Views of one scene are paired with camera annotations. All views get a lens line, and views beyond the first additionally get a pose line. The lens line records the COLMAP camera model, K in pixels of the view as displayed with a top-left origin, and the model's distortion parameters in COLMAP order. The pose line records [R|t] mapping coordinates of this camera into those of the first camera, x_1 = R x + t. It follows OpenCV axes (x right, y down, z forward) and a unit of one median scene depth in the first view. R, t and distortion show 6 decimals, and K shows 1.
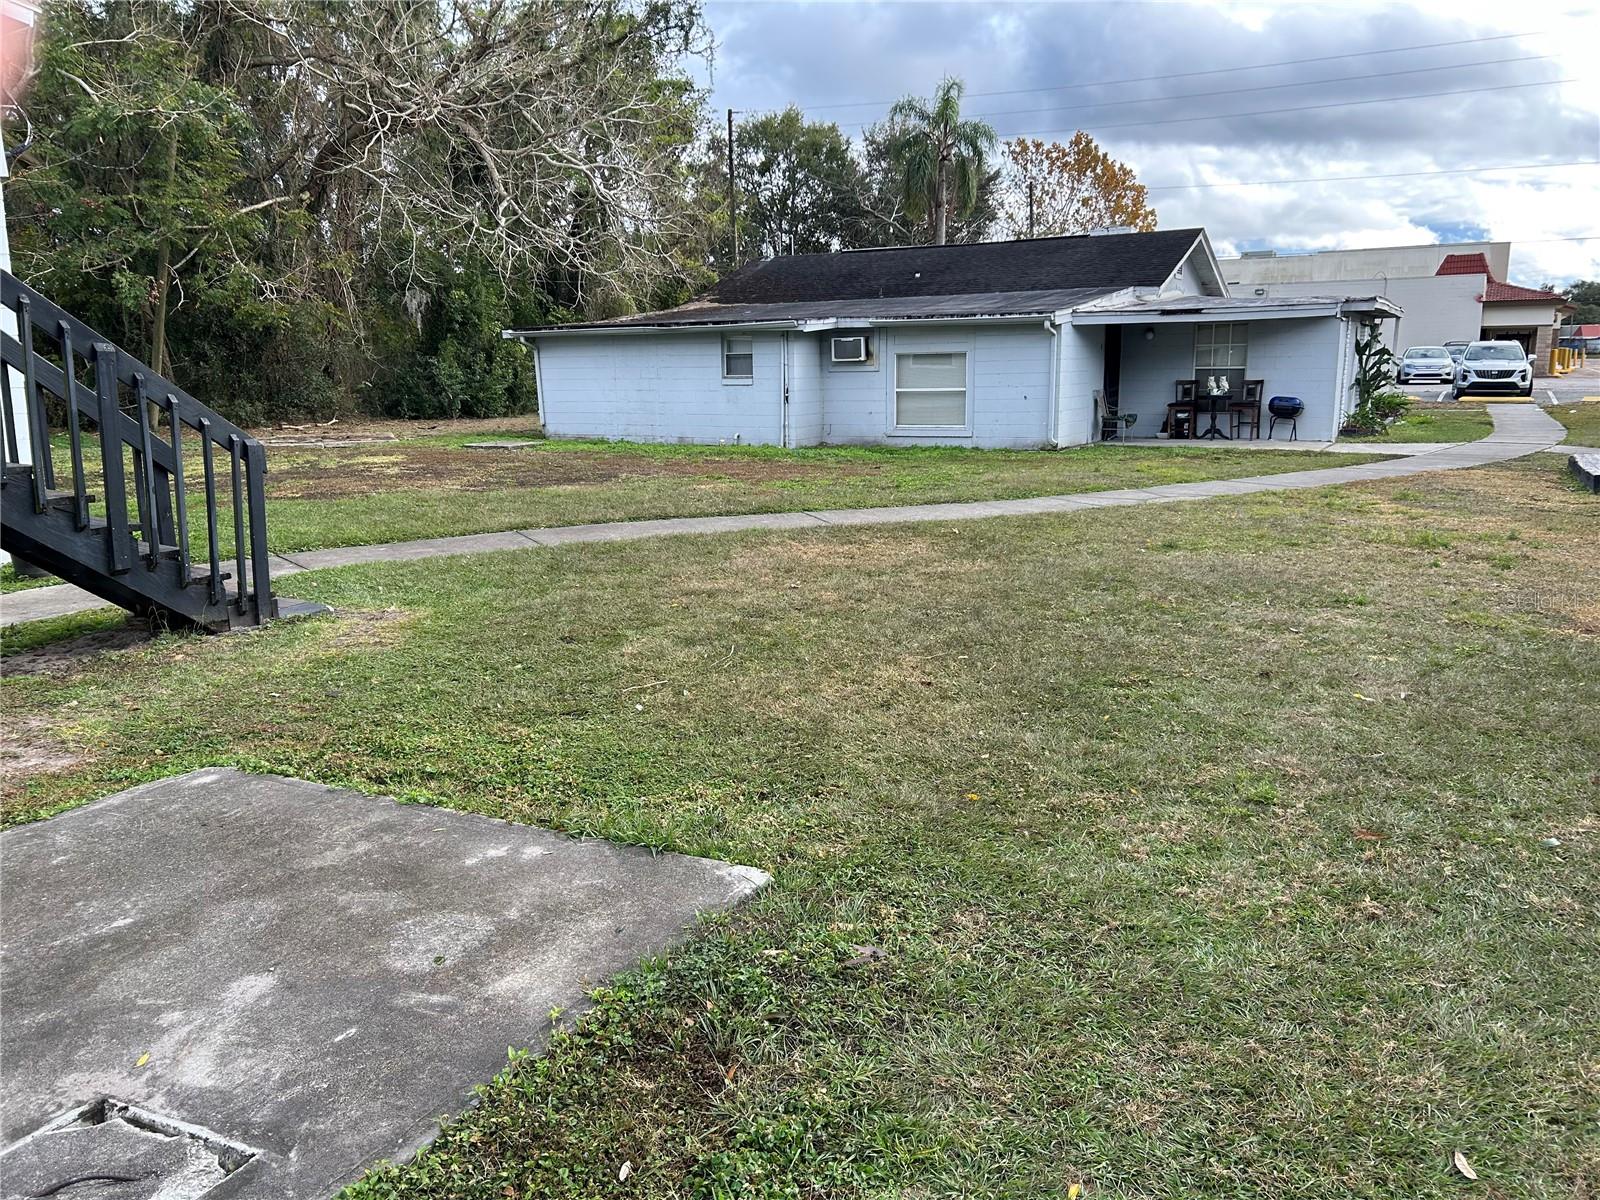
lens RADIAL K [[1162.9, 0, 805.7], [0, 1162.9, 594.7], [0, 0, 1]] dist [0.029061, -0.021856]
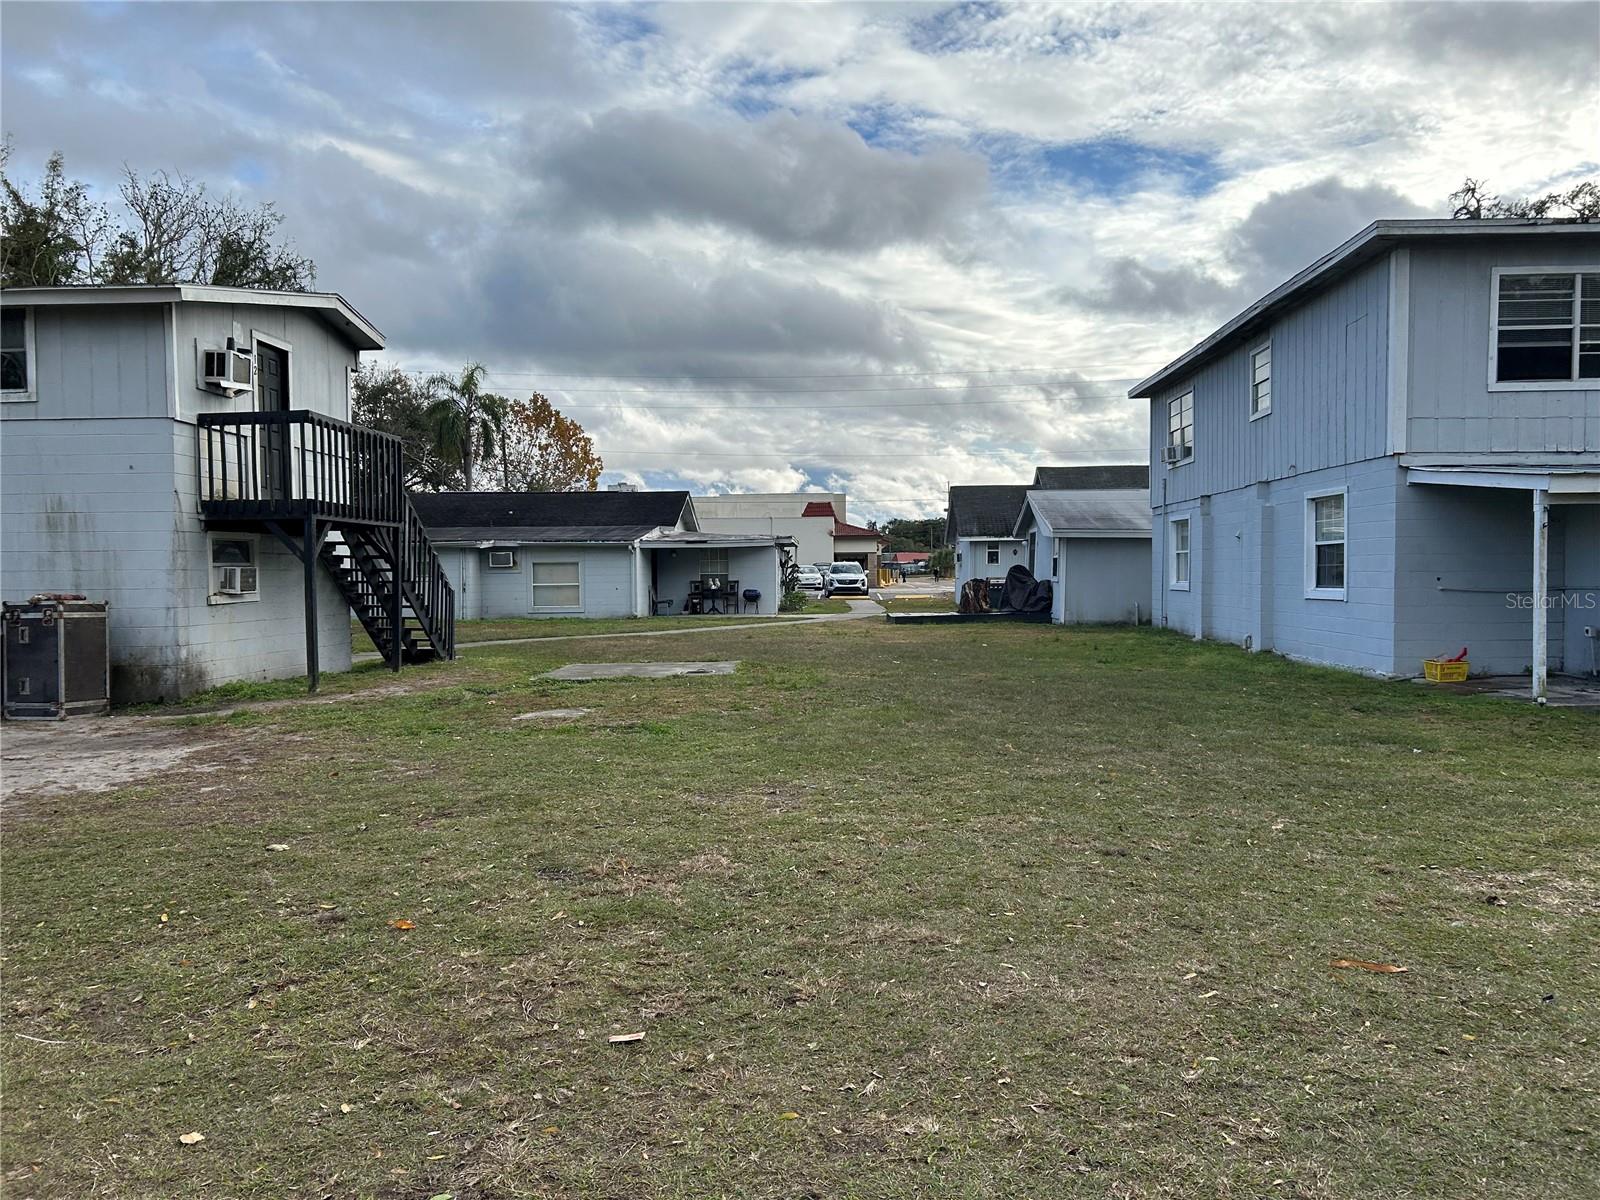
lens RADIAL K [[1162.9, 0, 806.0], [0, 1162.9, 605.8], [0, 0, 1]] dist [0.029061, -0.021856]
pose [[0.880549, -0.005349, 0.473925, -0.346320], [0.087374, 0.984630, -0.151227, 0.126846], [-0.465831, 0.174572, 0.867482, -0.556737]]
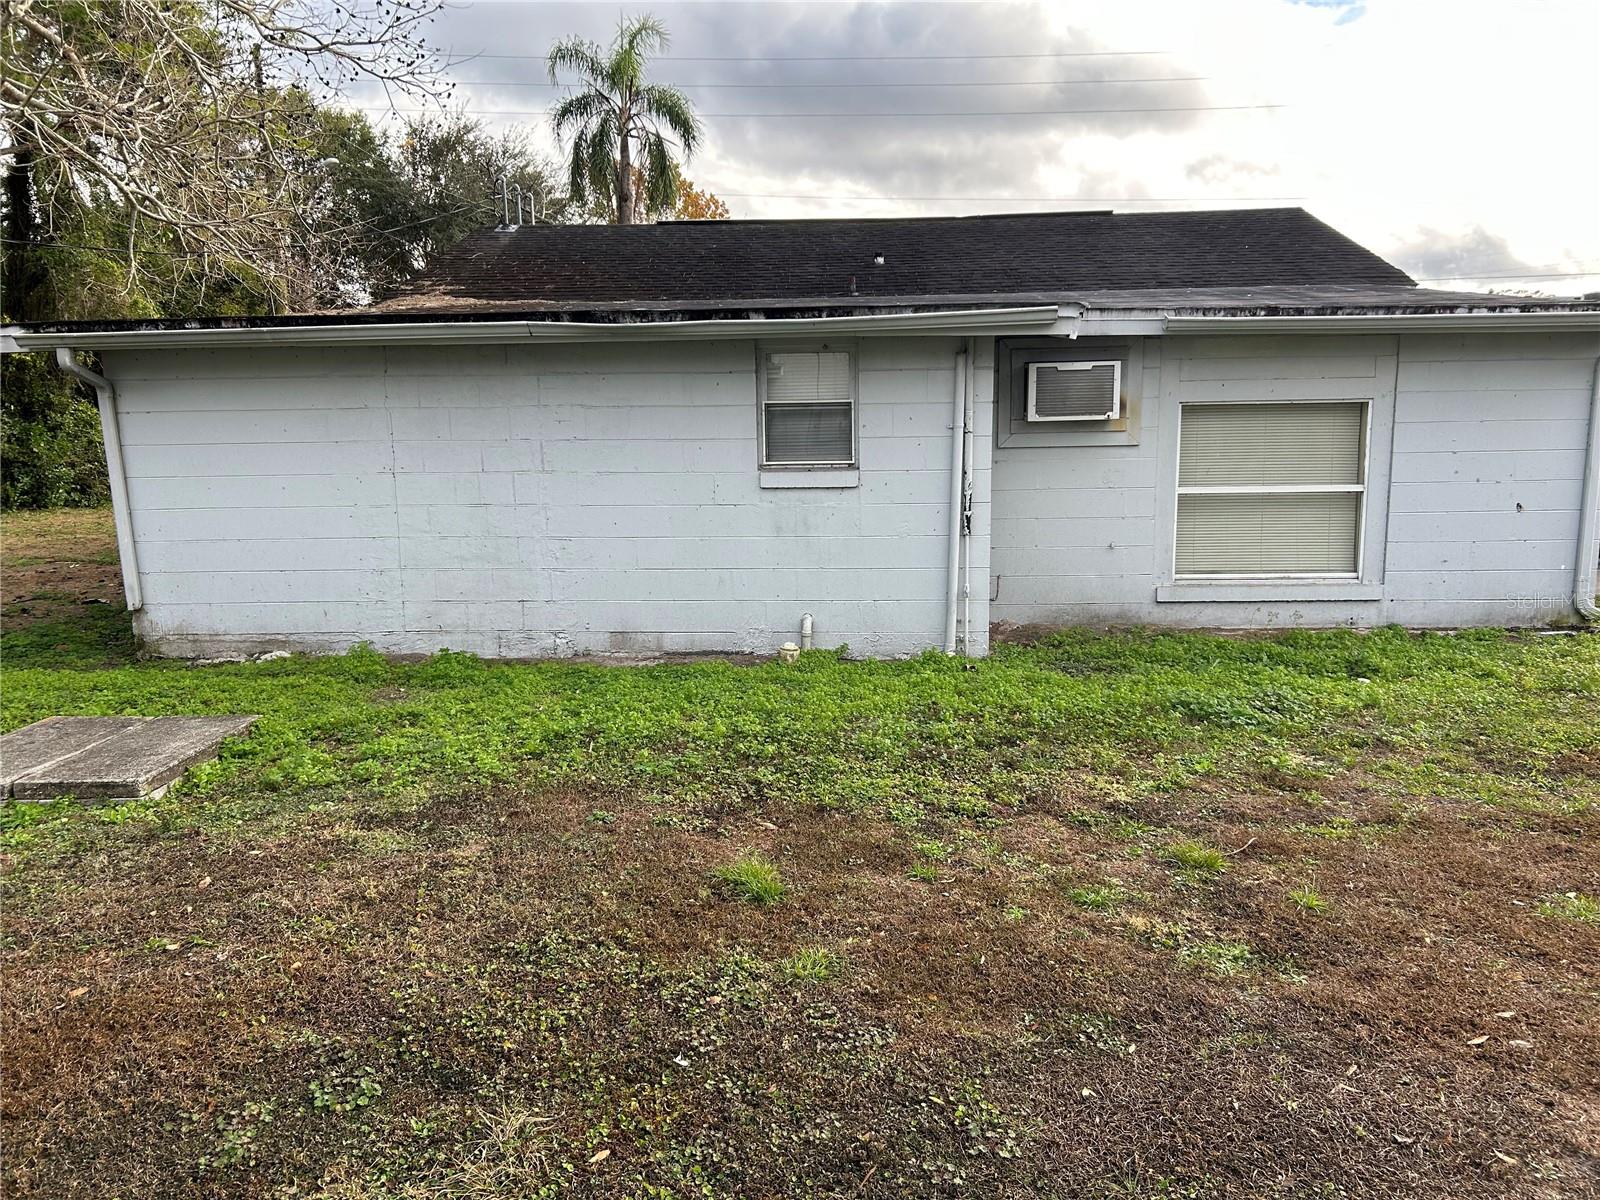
lens RADIAL K [[1162.9, 0, 798.4], [0, 1162.9, 606.7], [0, 0, 1]] dist [0.029061, -0.021856]
pose [[0.904790, -0.069386, 0.420166, -0.214299], [0.084303, 0.996295, -0.017012, -0.136975], [-0.417429, 0.050814, 0.907288, 0.671540]]
